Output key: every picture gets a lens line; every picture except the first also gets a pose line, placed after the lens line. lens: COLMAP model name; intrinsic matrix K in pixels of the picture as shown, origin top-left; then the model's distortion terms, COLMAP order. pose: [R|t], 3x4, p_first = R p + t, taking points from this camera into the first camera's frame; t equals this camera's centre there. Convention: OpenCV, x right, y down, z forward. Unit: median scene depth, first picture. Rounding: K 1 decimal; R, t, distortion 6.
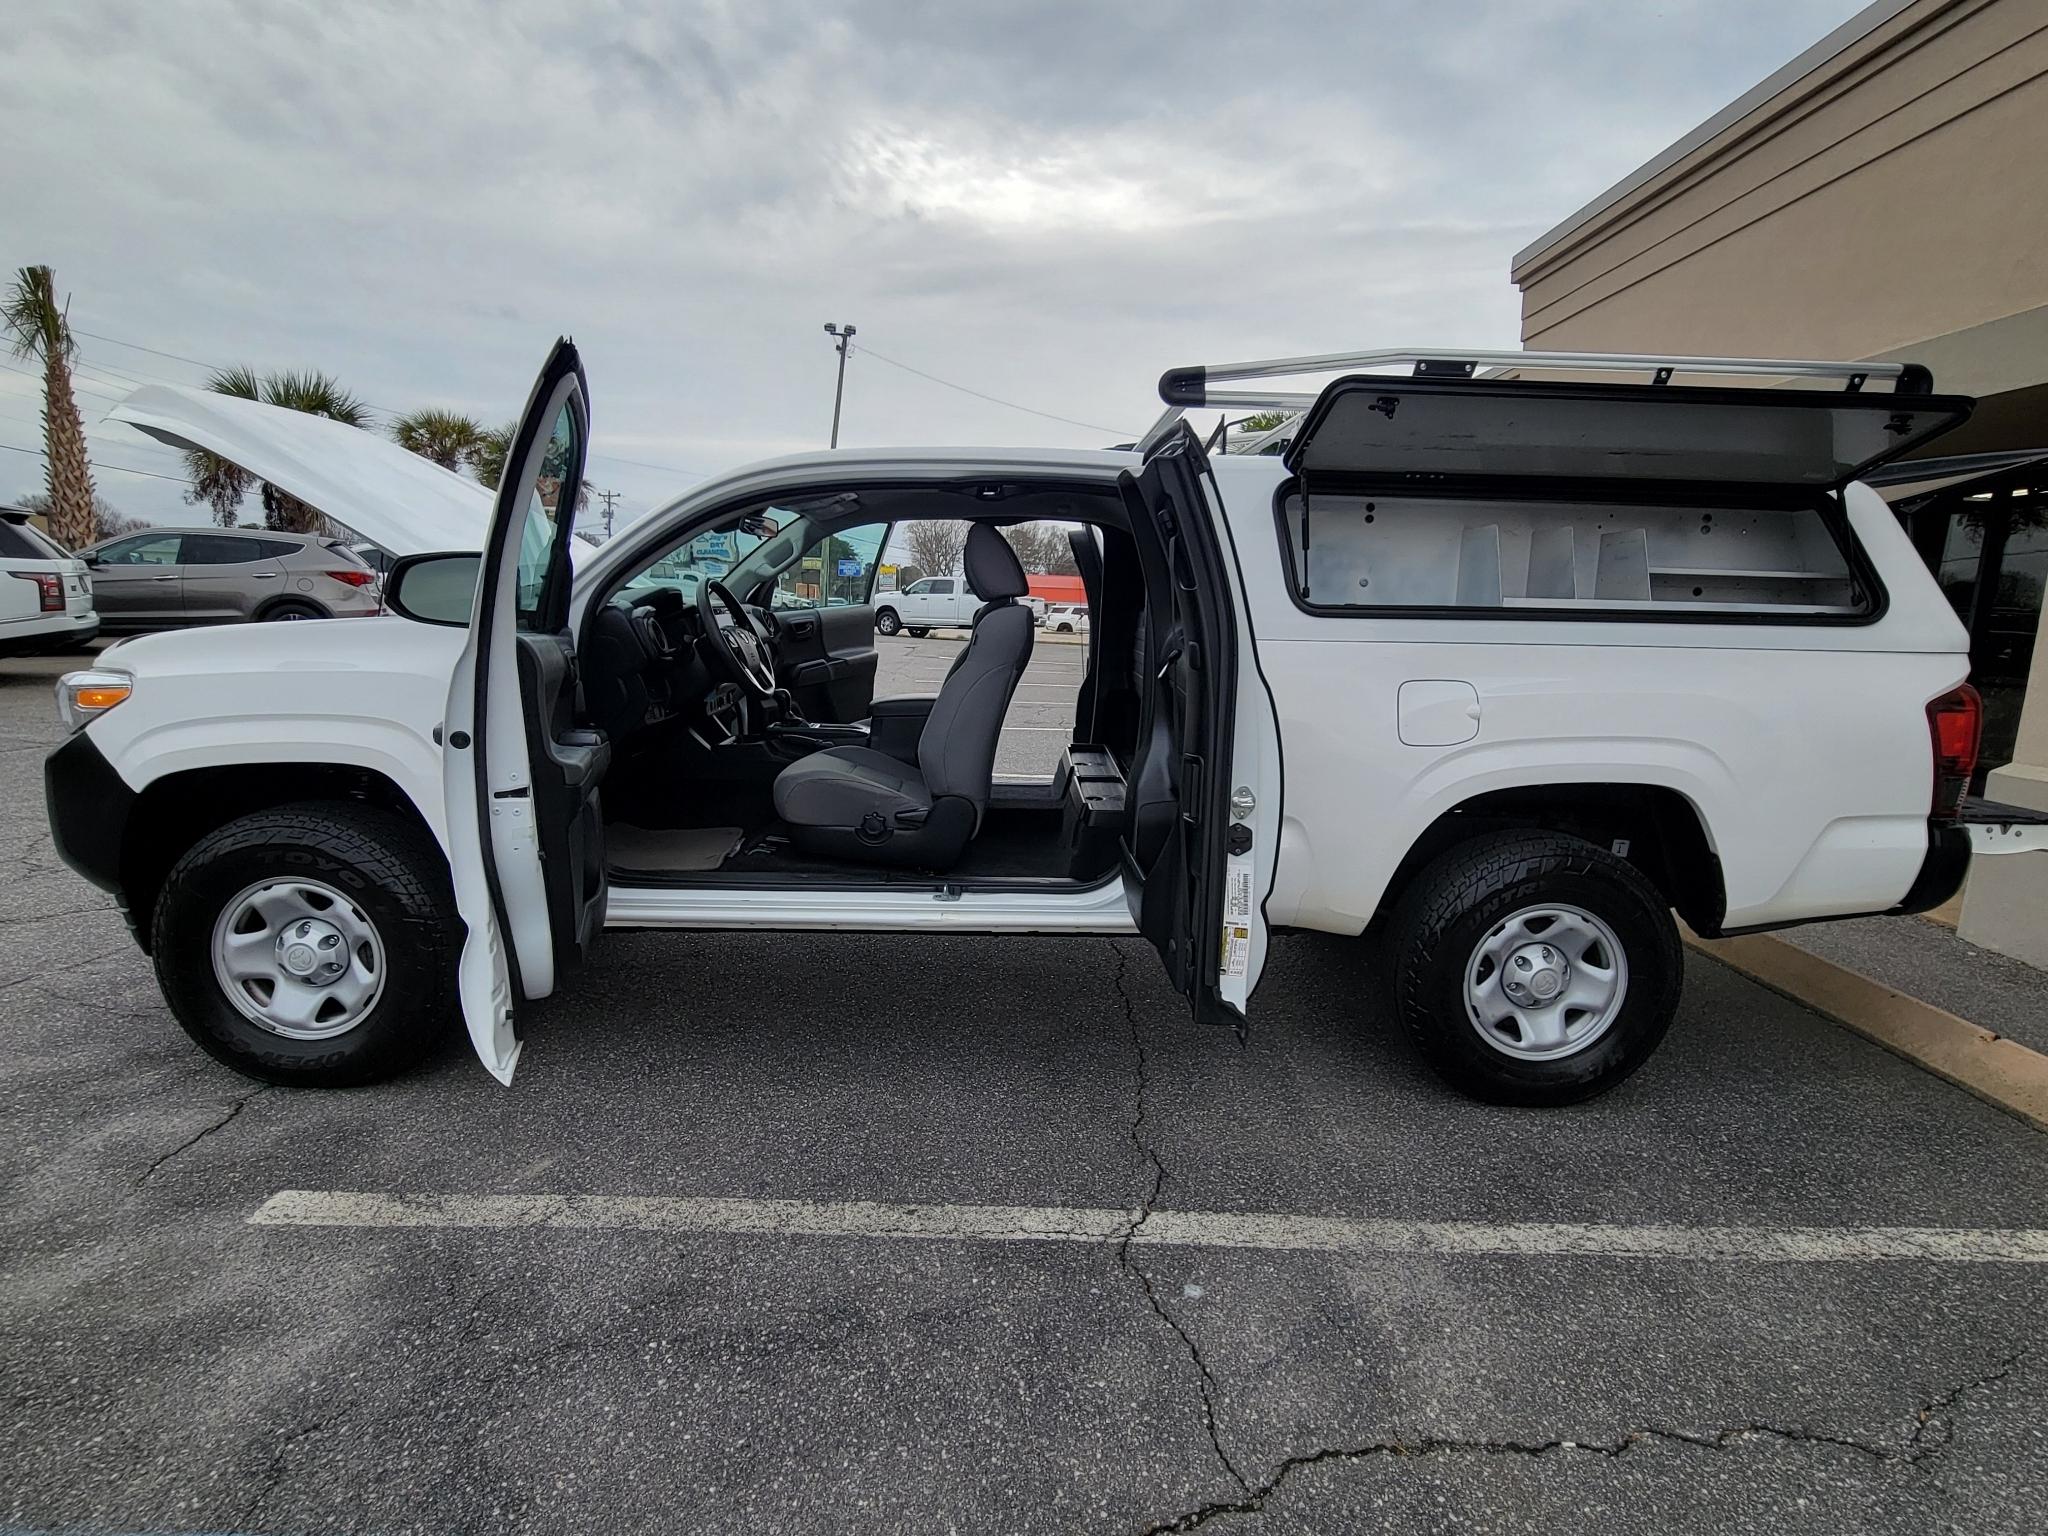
lens RADIAL K [[1021.9, 0, 1031.2], [0, 1021.9, 796.3], [0, 0, 1]] dist [0.001152, -0.001323]
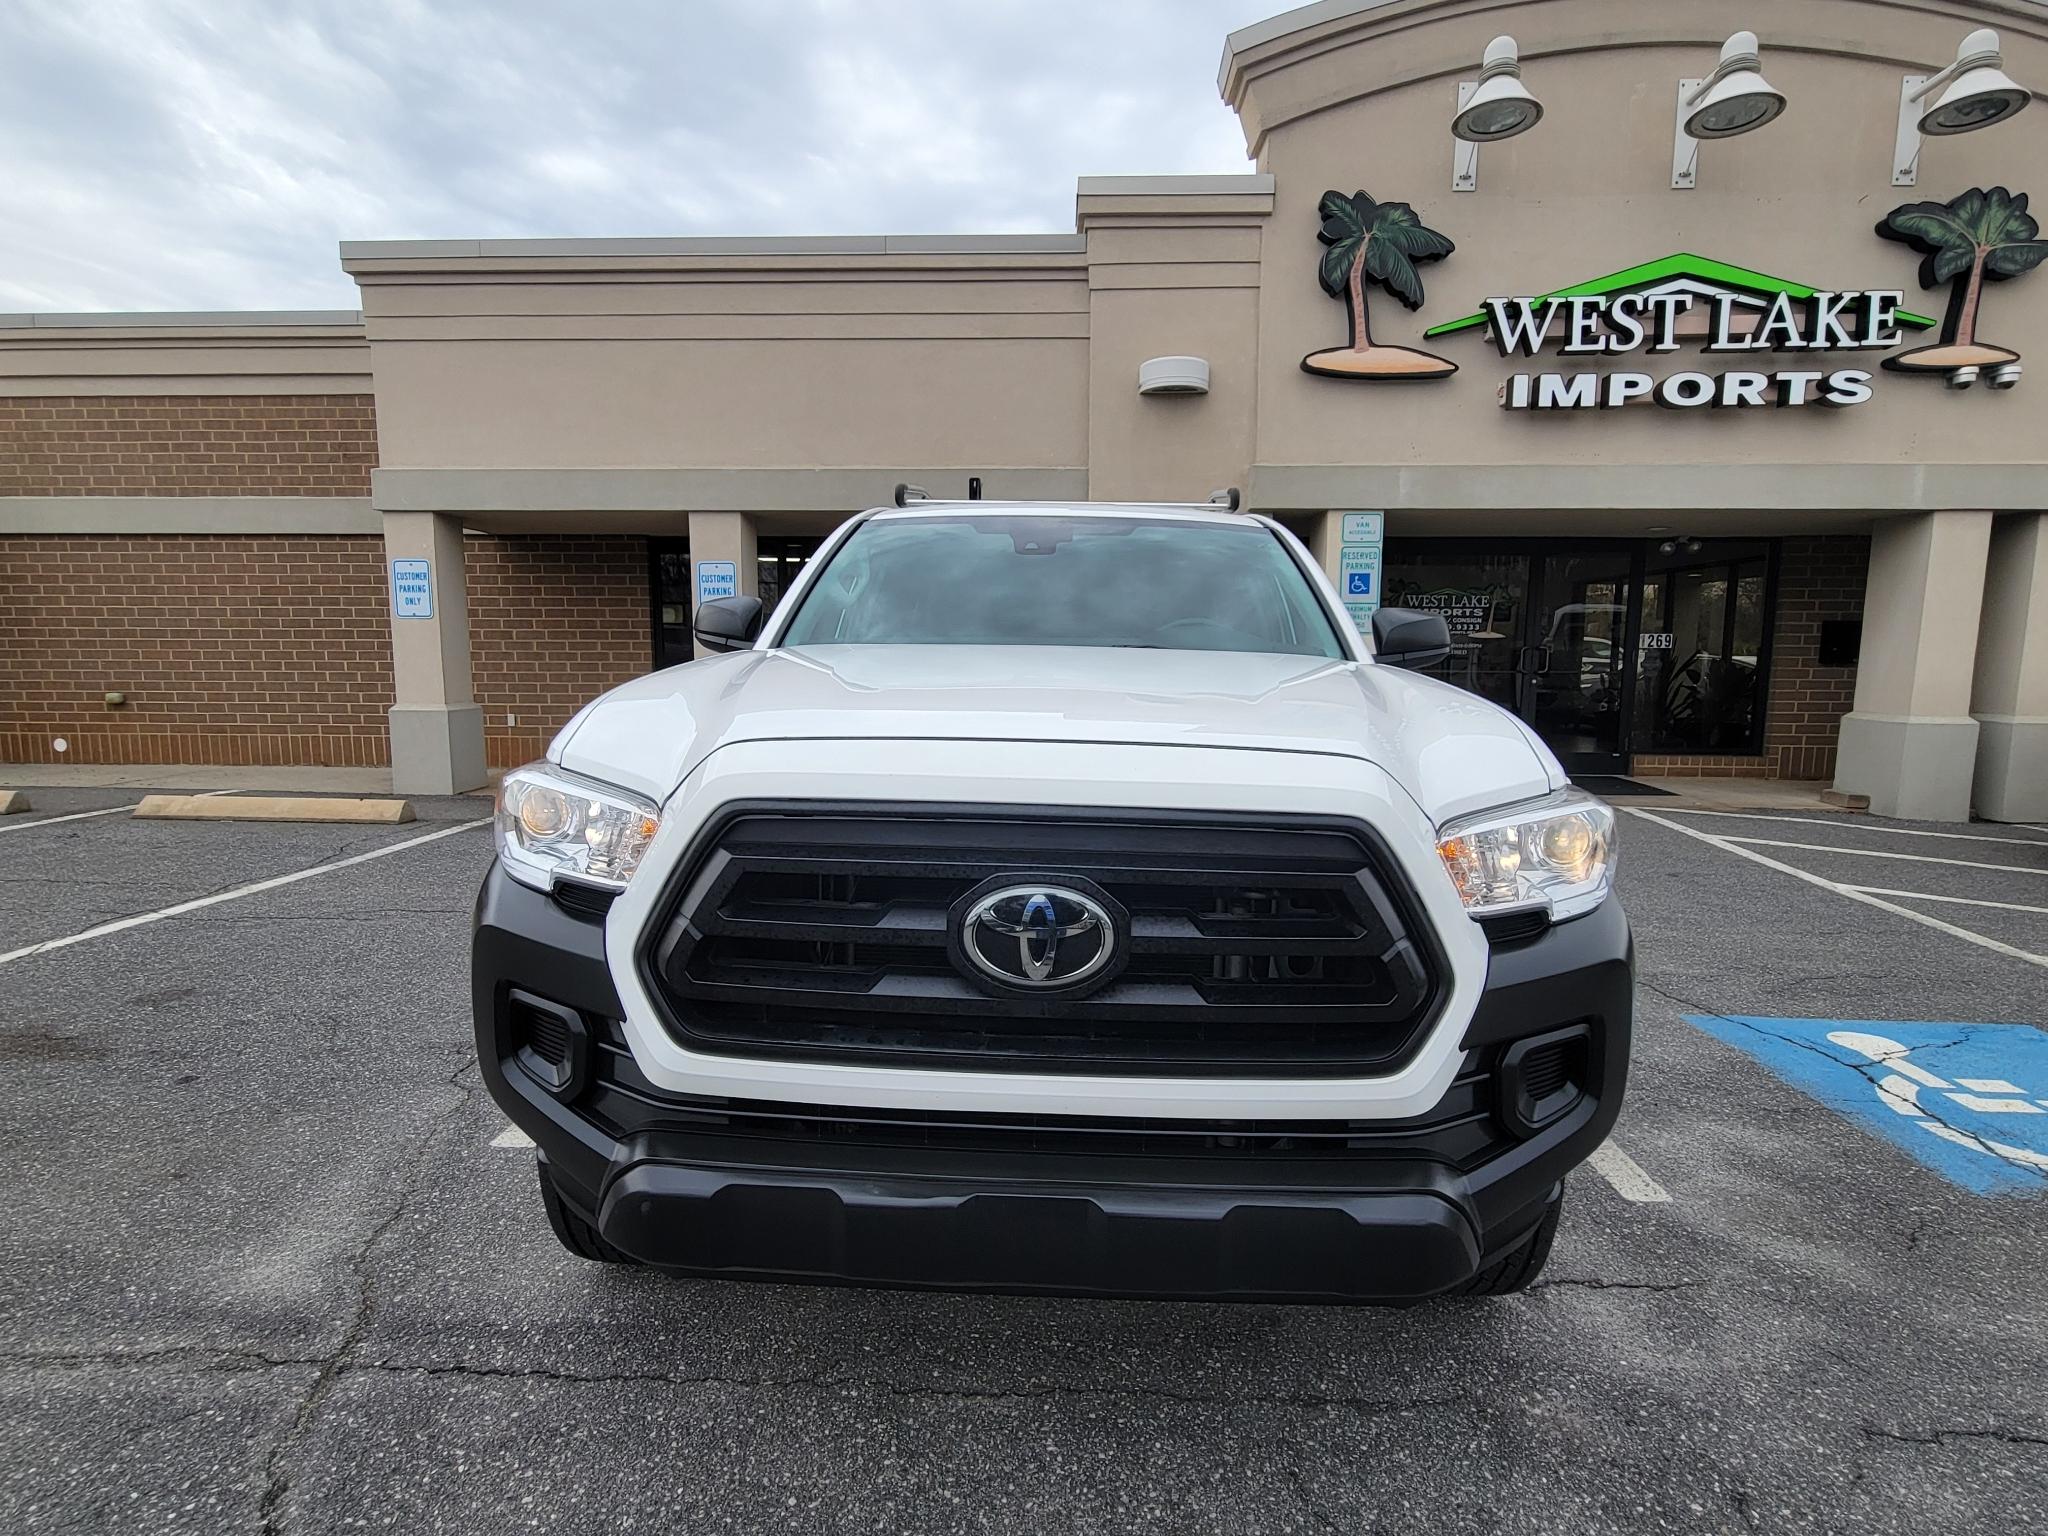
lens RADIAL K [[1021.9, 0, 1036.3], [0, 1021.9, 781.5], [0, 0, 1]] dist [0.001152, -0.001323]
pose [[0.056481, -0.160563, 0.985408, -1.625392], [0.180904, 0.972293, 0.148057, -0.285246], [-0.981878, 0.169902, 0.083963, 1.338332]]
